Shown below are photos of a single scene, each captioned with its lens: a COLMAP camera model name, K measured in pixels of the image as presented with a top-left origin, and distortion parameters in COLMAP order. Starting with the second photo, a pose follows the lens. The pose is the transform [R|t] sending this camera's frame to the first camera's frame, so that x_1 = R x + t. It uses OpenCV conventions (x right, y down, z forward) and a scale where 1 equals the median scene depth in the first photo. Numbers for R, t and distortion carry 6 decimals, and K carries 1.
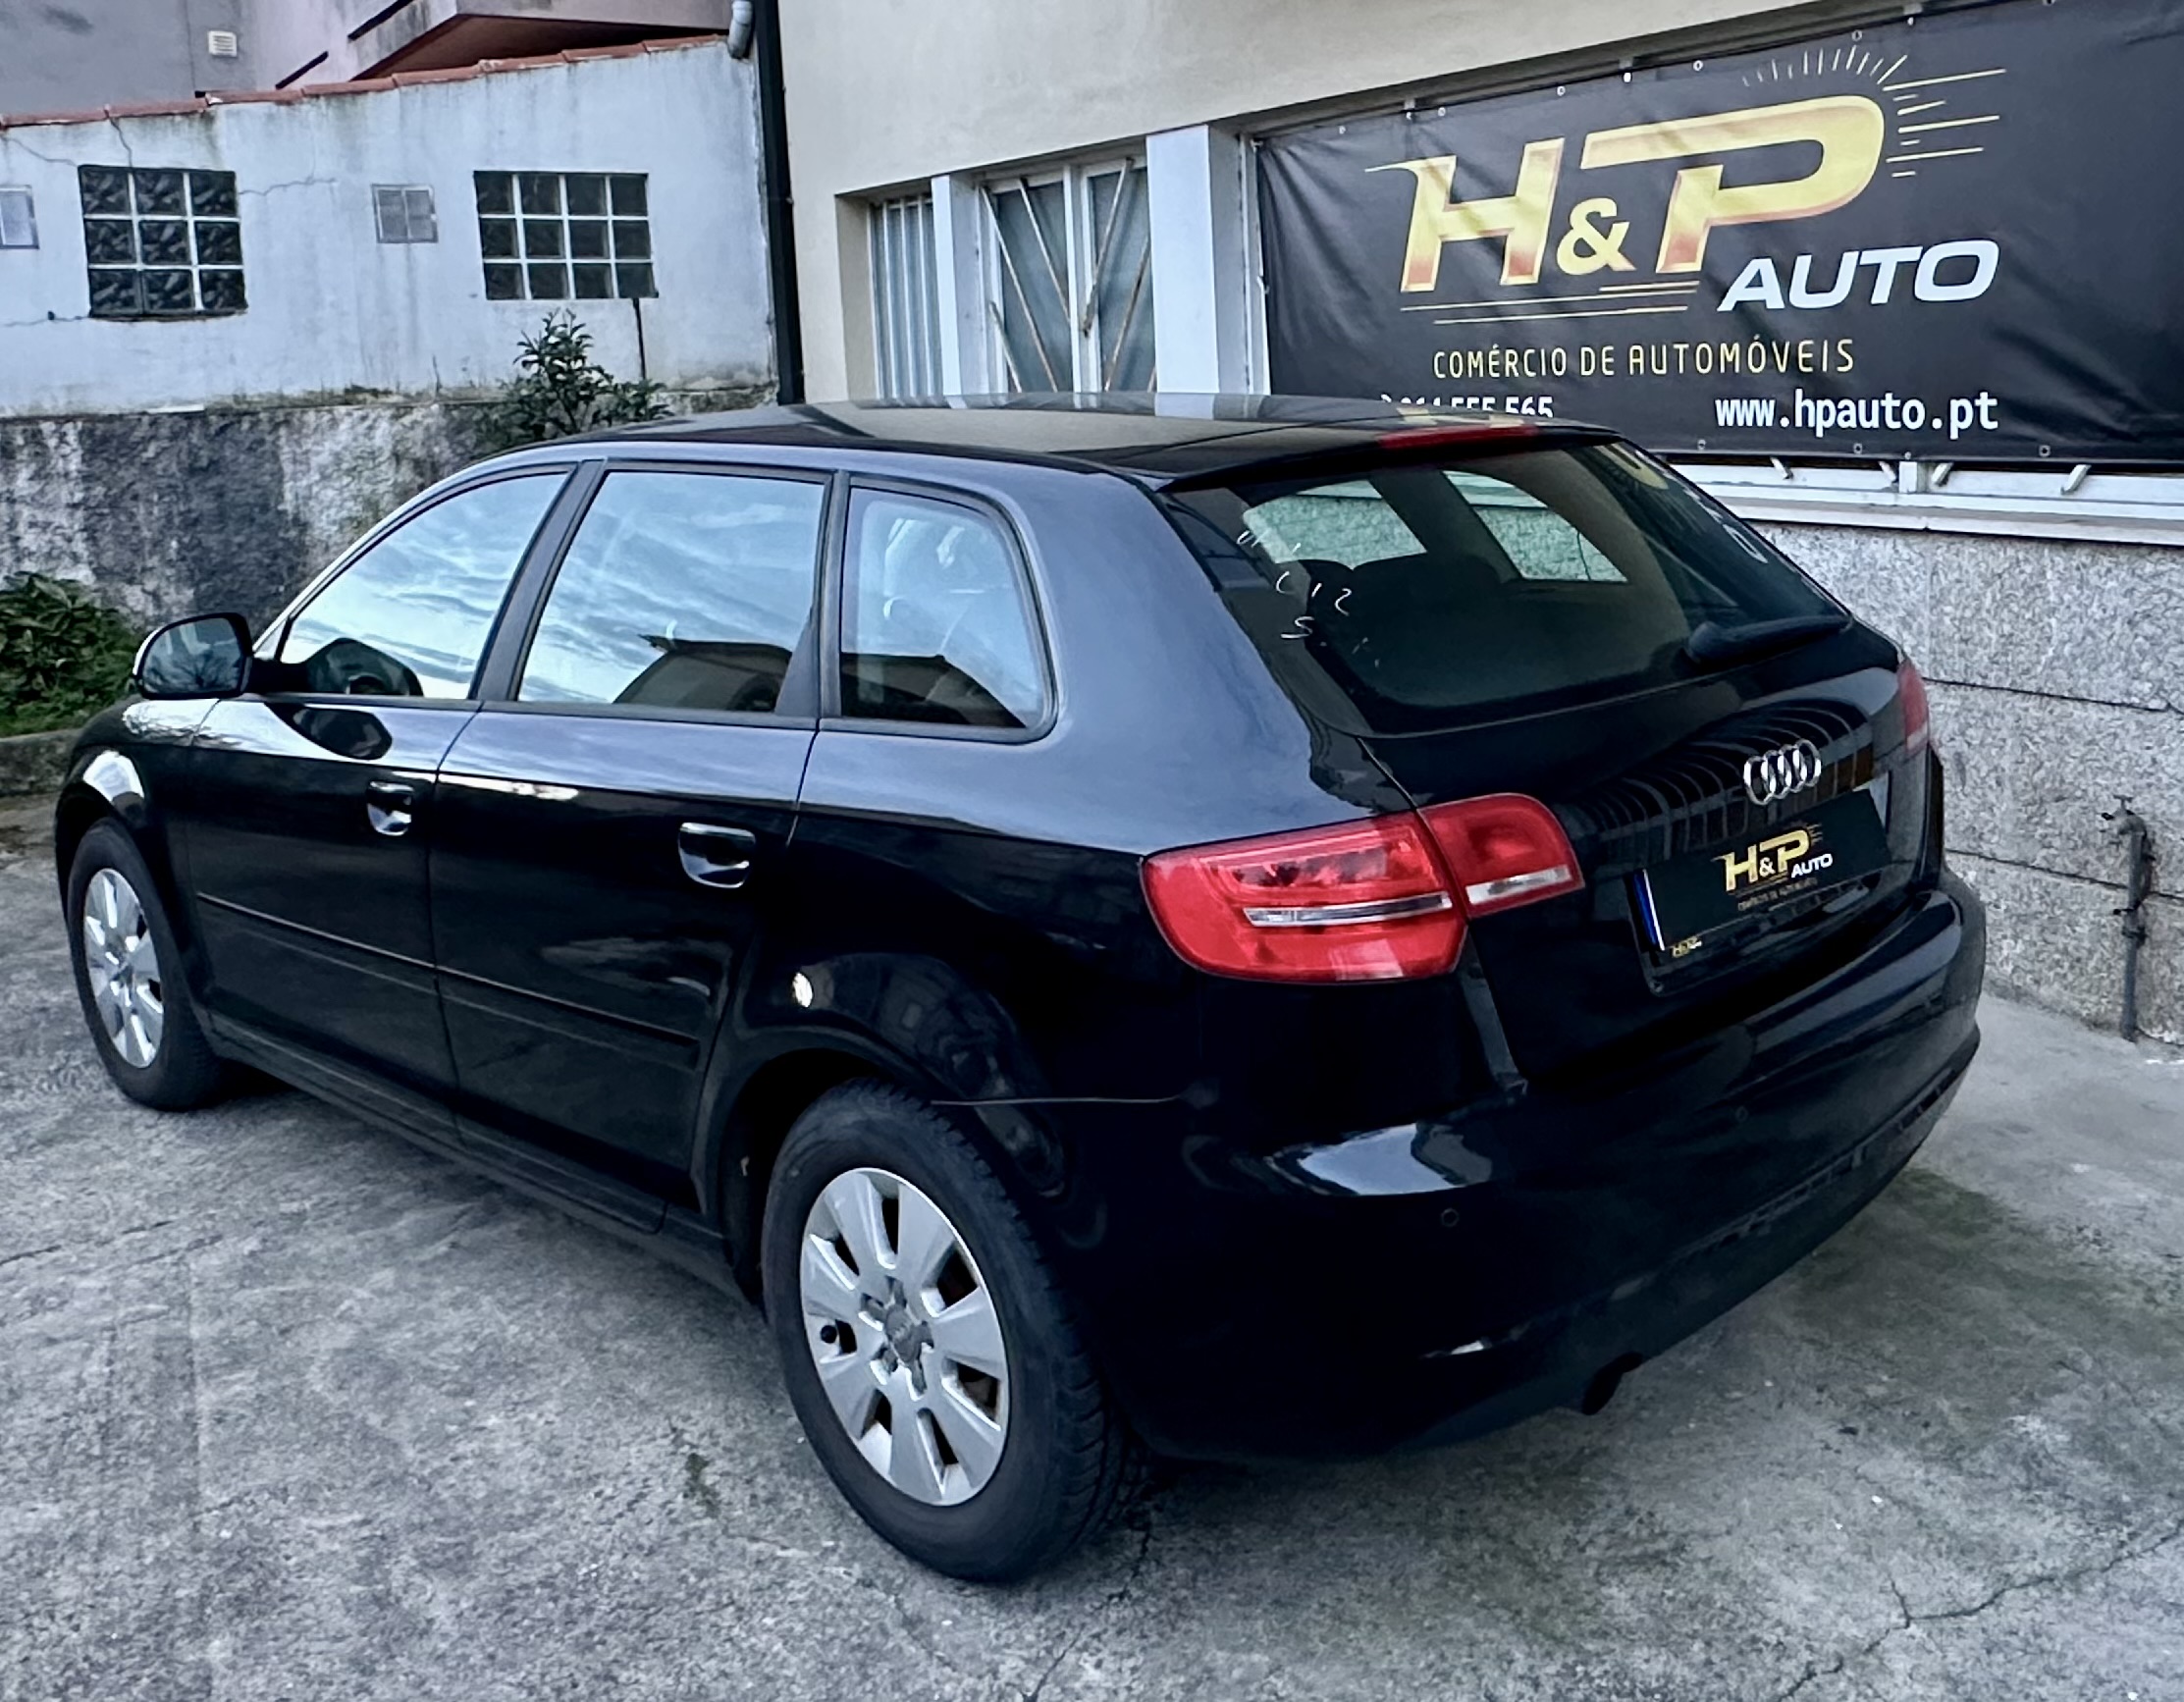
lens RADIAL K [[2037.8, 0, 1376.0], [0, 2037.8, 699.4], [0, 0, 1]] dist [0.002590, 0.000000]
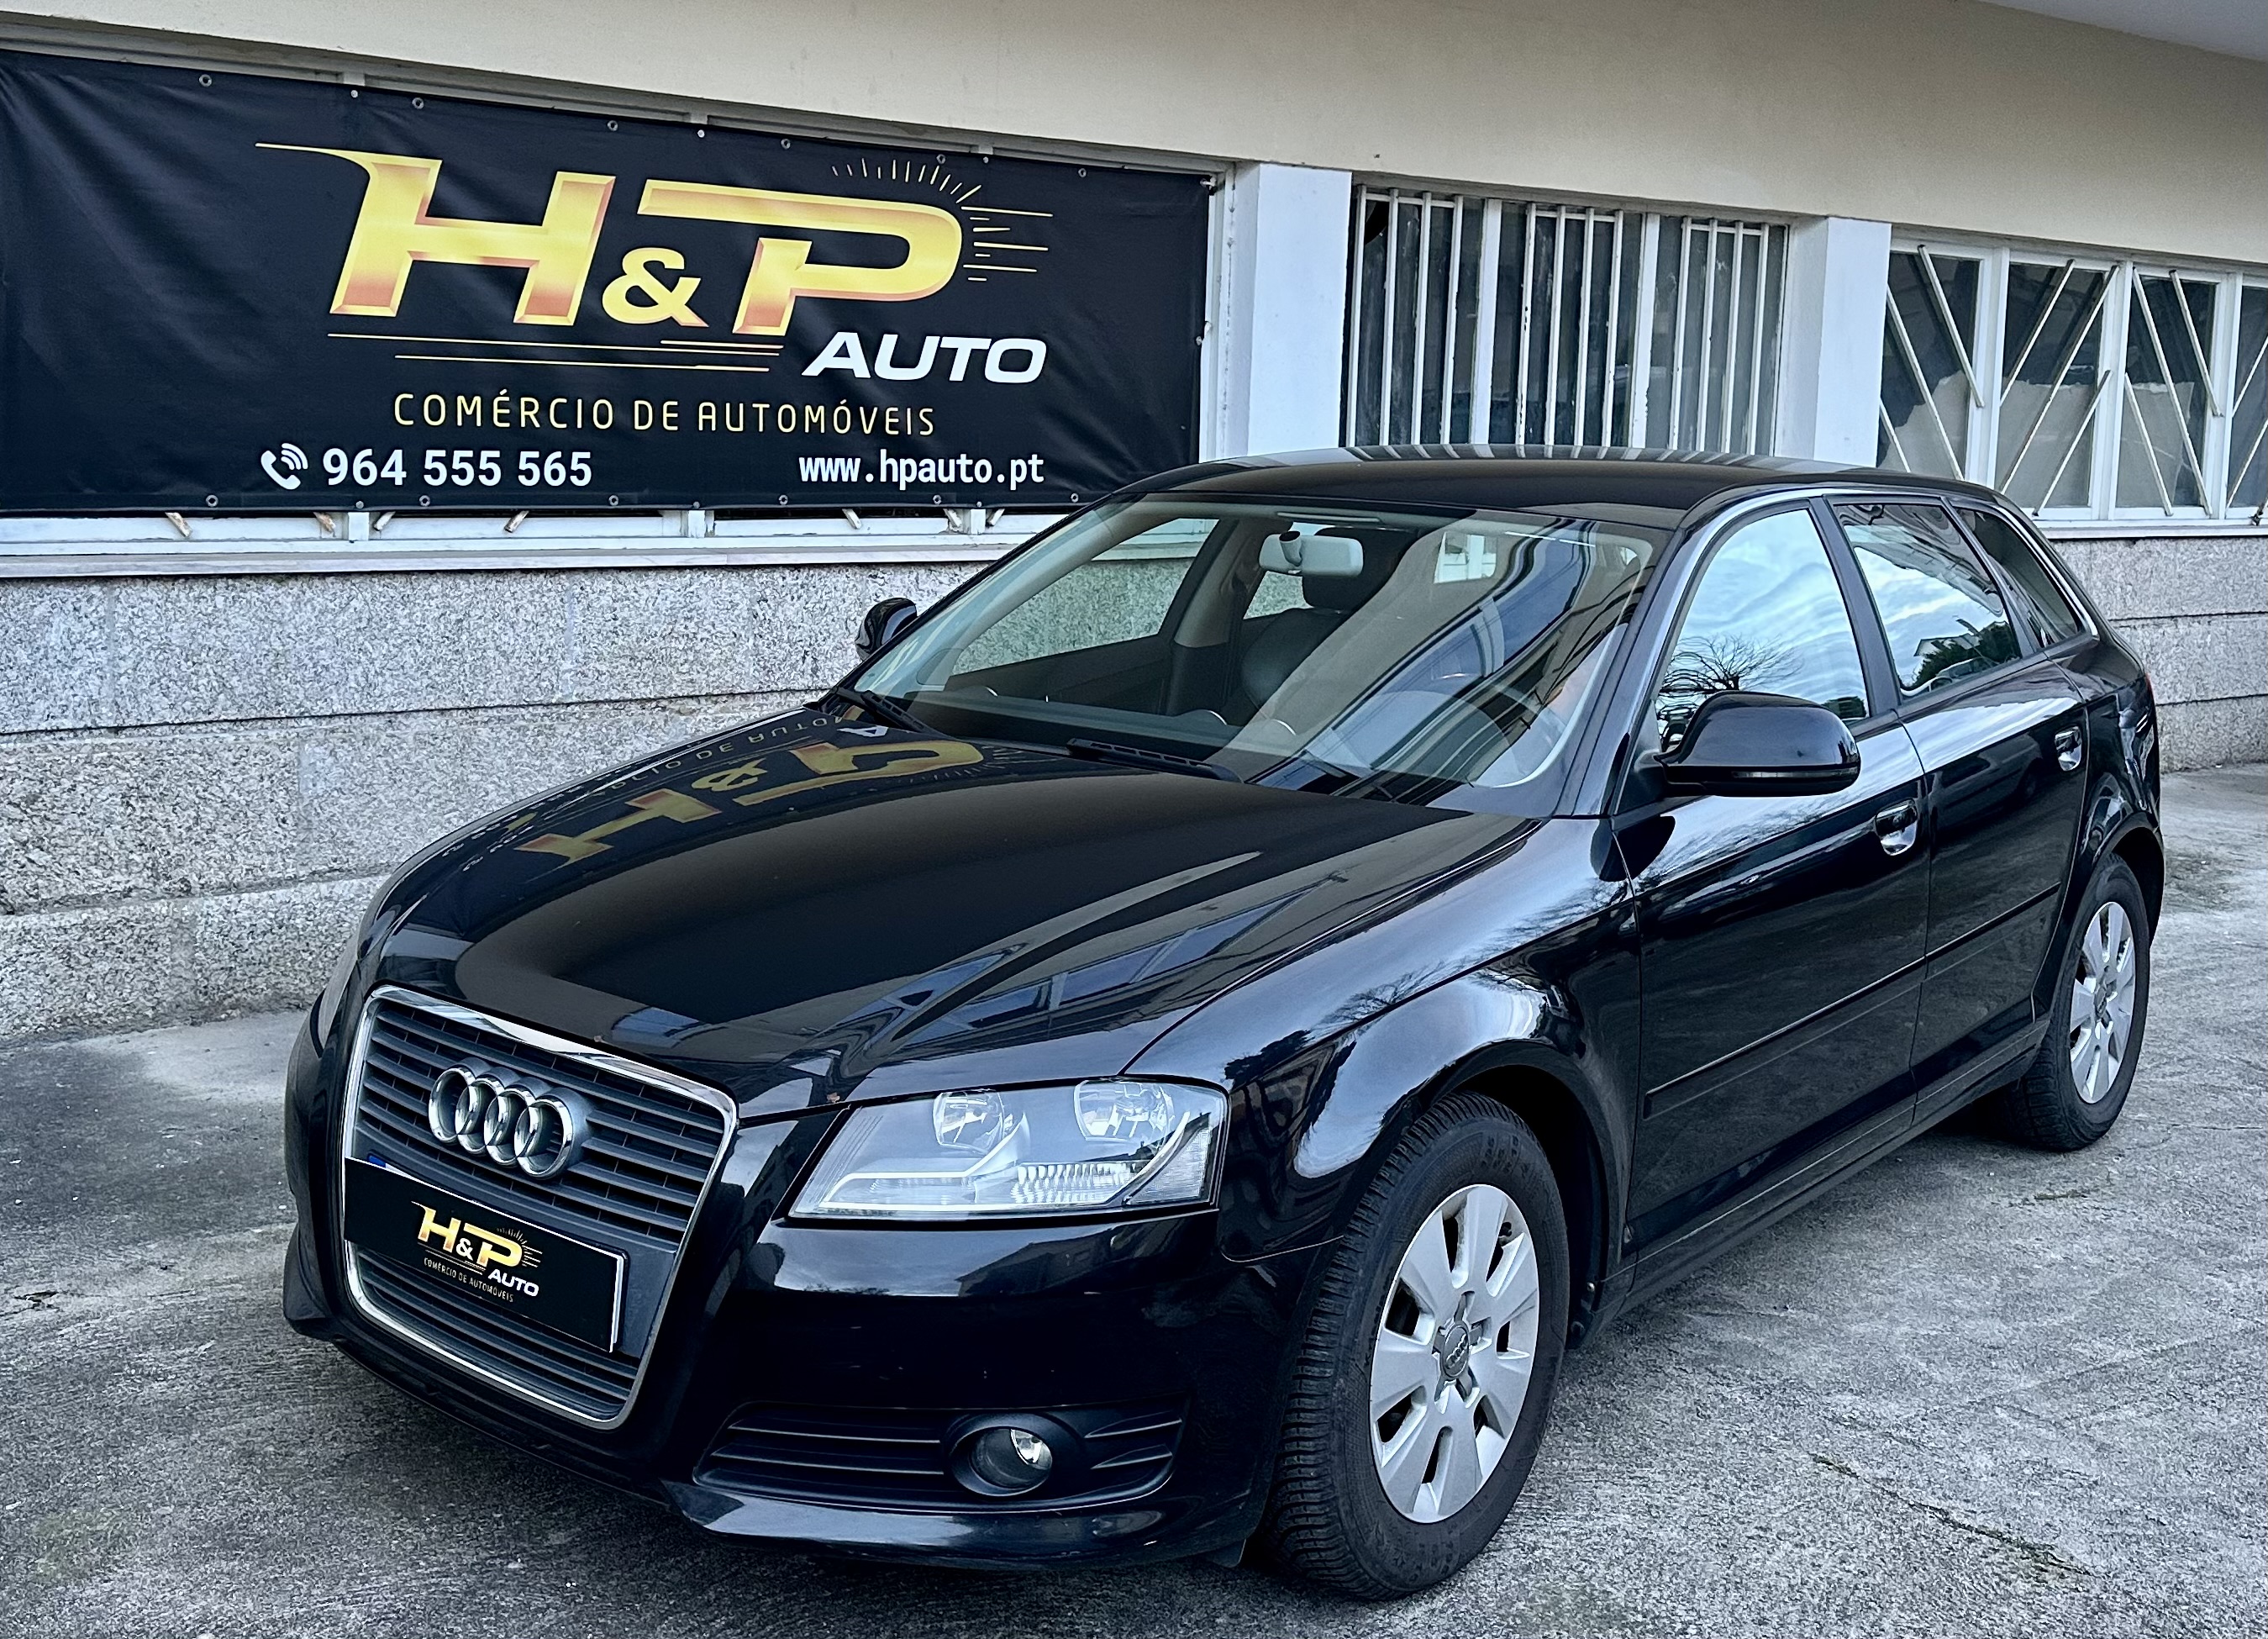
lens RADIAL K [[2358.2, 0, 1031.9], [0, 2358.2, 647.9], [0, 0, 1]] dist [0.112789, 0.000000]
pose [[-0.003990, -0.077086, 0.997016, -1.035928], [0.136537, 0.987645, 0.076908, -0.122361], [-0.990627, 0.136437, 0.006584, 0.852581]]
